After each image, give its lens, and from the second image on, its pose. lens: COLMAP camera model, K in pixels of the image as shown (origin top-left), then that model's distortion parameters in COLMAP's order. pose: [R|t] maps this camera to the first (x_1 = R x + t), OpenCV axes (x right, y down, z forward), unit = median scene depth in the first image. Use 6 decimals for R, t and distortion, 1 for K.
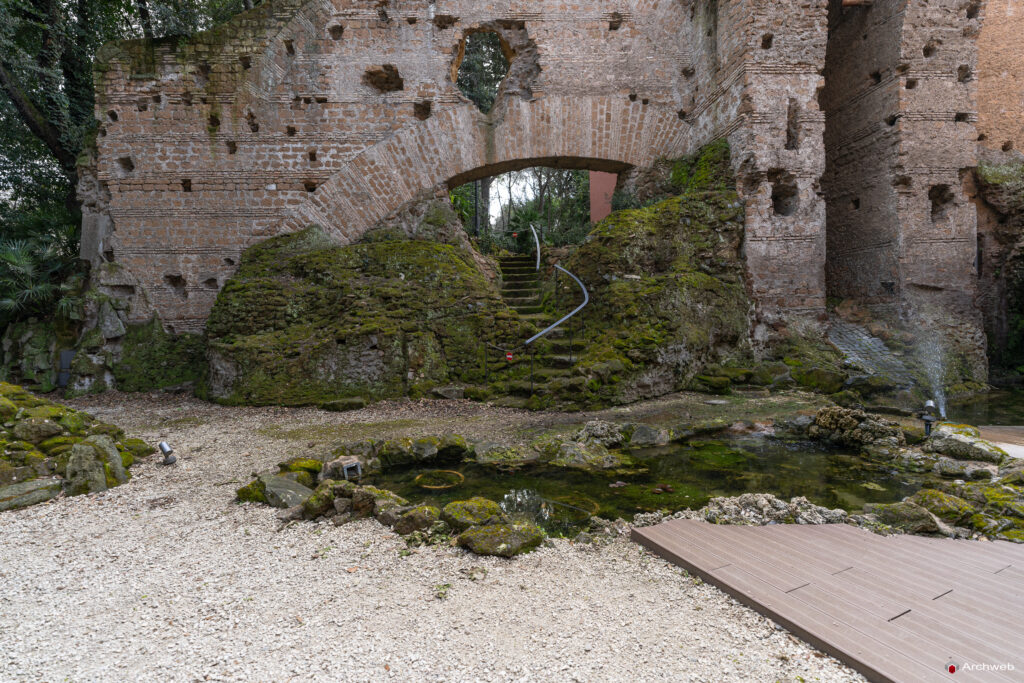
lens RADIAL K [[541.3, 0, 524.1], [0, 541.3, 301.3], [0, 0, 1]] dist [-0.006708, 0.001723]
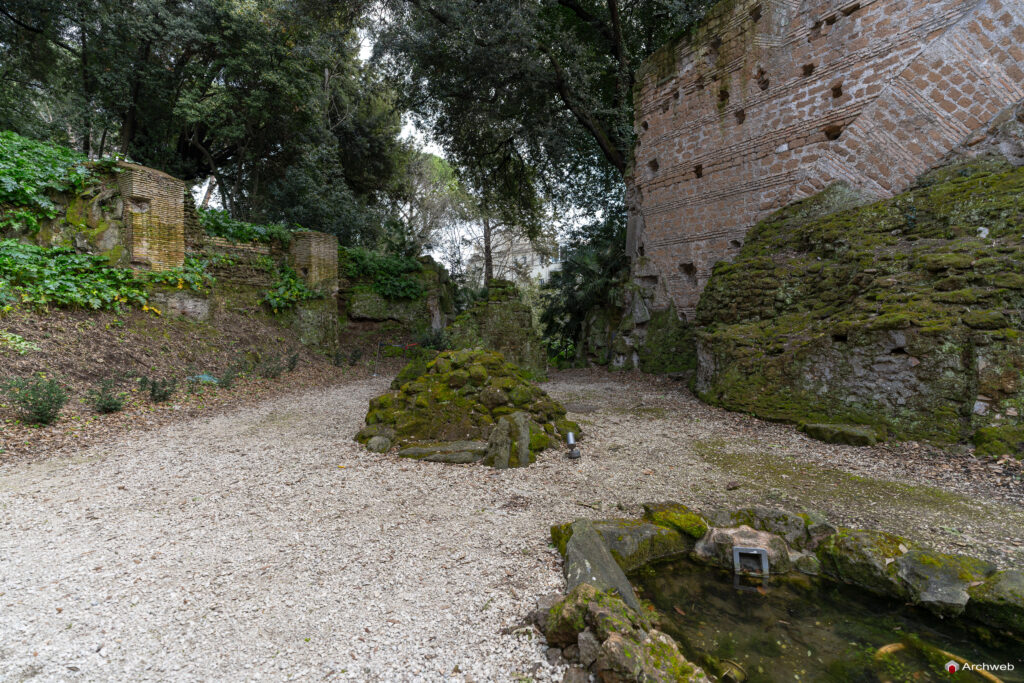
lens RADIAL K [[476.5, 0, 505.1], [0, 476.5, 313.7], [0, 0, 1]] dist [-0.000103, 0.000589]
pose [[0.433660, 0.014971, -0.900952, 0.011976], [0.016179, 0.999571, 0.024397, 0.019108], [0.900931, -0.025157, 0.433232, 0.310234]]
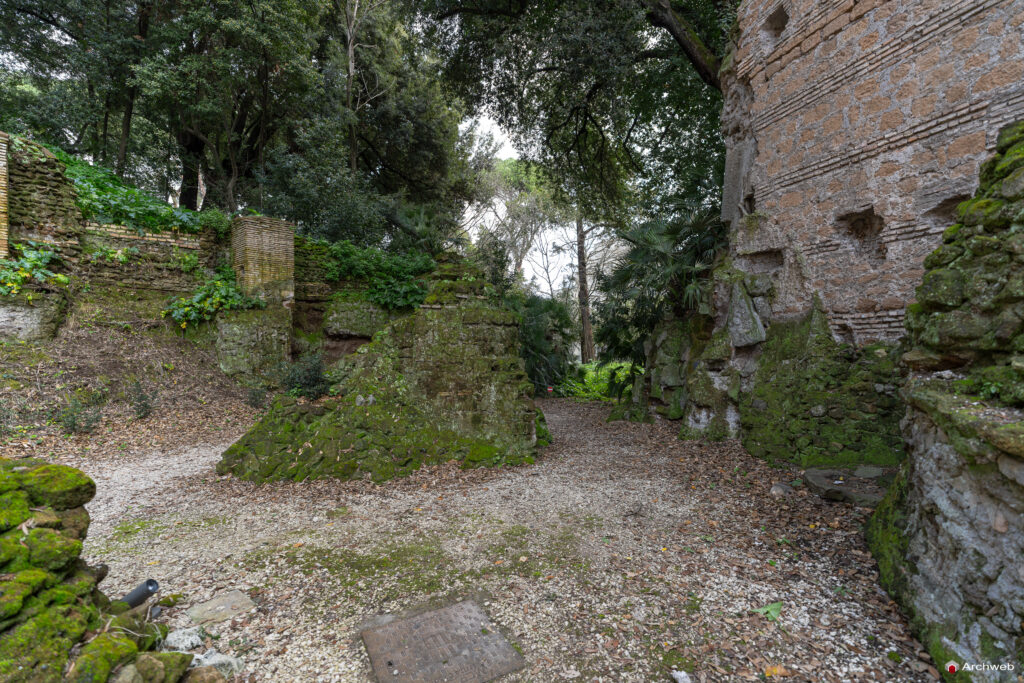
lens RADIAL K [[454.2, 0, 512.0], [0, 454.2, 341.5], [0, 0, 1]] dist [-0.008868, 0.000352]
pose [[0.189950, 0.039975, -0.980980, -0.343309], [0.023864, 0.998688, 0.045317, 0.035344], [0.981504, -0.032018, 0.188747, 0.666619]]
